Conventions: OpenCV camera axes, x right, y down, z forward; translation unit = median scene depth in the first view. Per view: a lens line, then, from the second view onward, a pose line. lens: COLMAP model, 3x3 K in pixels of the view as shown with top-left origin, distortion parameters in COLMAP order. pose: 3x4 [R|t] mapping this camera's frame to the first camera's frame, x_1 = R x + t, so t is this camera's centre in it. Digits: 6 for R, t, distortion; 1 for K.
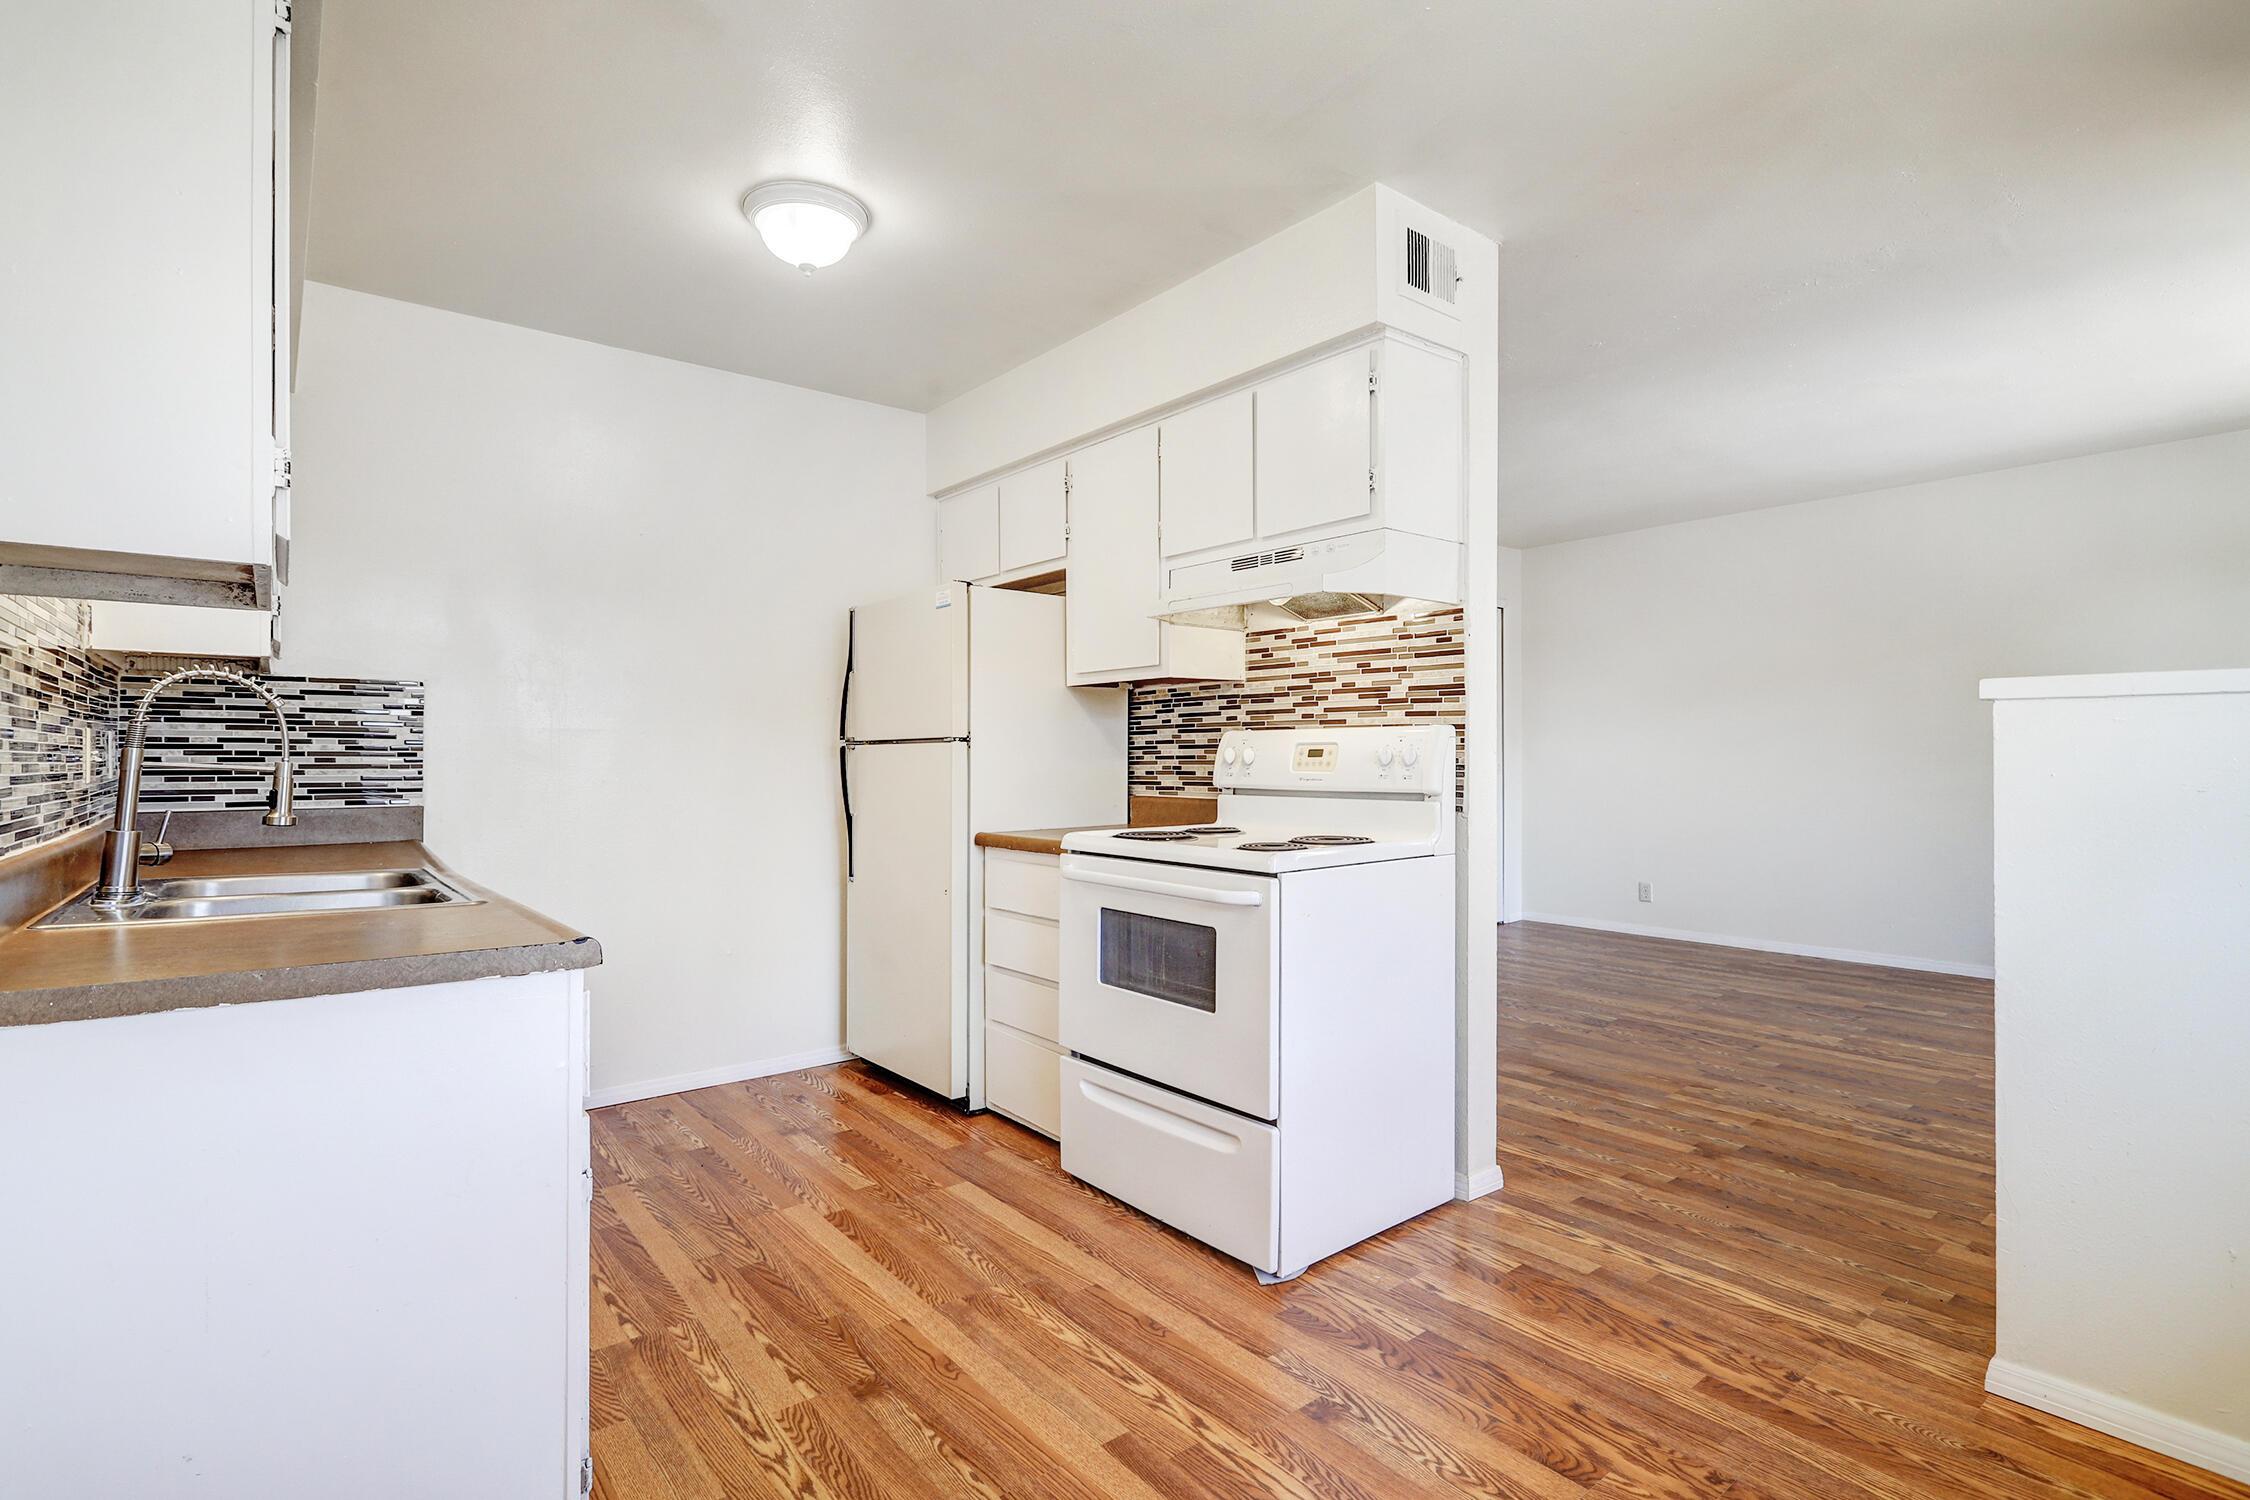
lens RADIAL K [[1069.2, 0, 1134.6], [0, 1069.2, 742.4], [0, 0, 1]] dist [-0.001198, 0.000476]
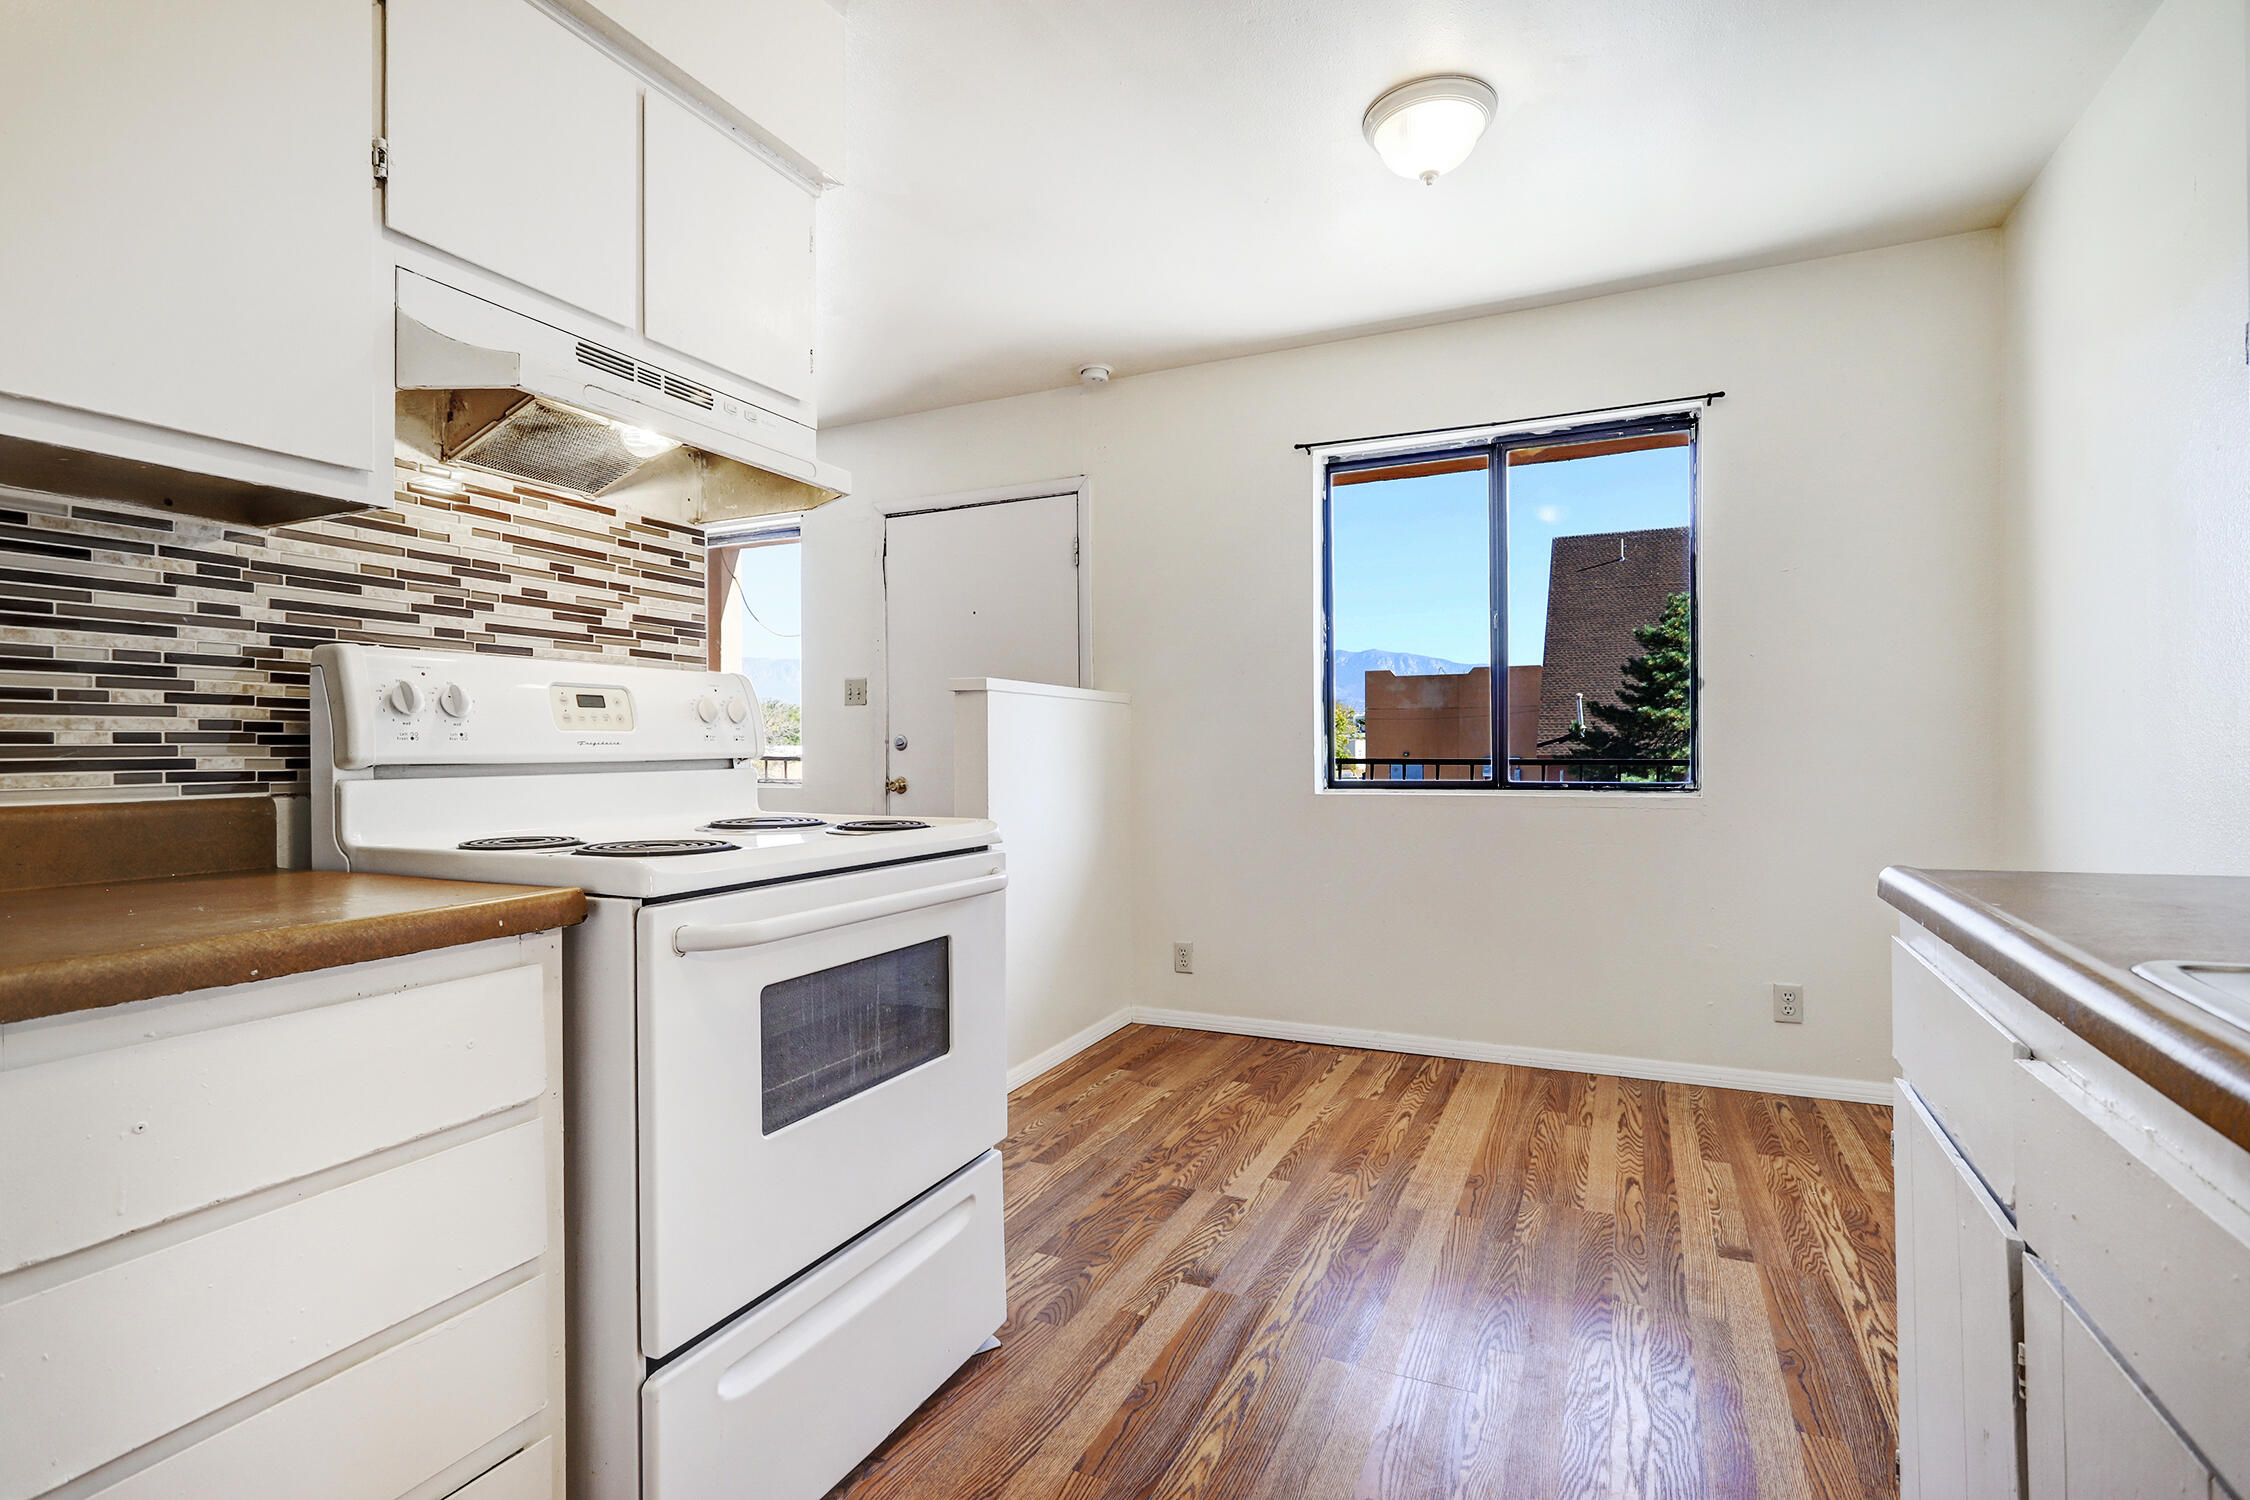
lens RADIAL K [[1069.2, 0, 1134.6], [0, 1069.2, 742.4], [0, 0, 1]] dist [-0.001198, 0.000476]
pose [[-0.436555, 0.013543, 0.899576, -0.529792], [0.001415, 0.999896, -0.014367, 0.043847], [-0.899677, -0.004999, -0.436528, 1.000111]]
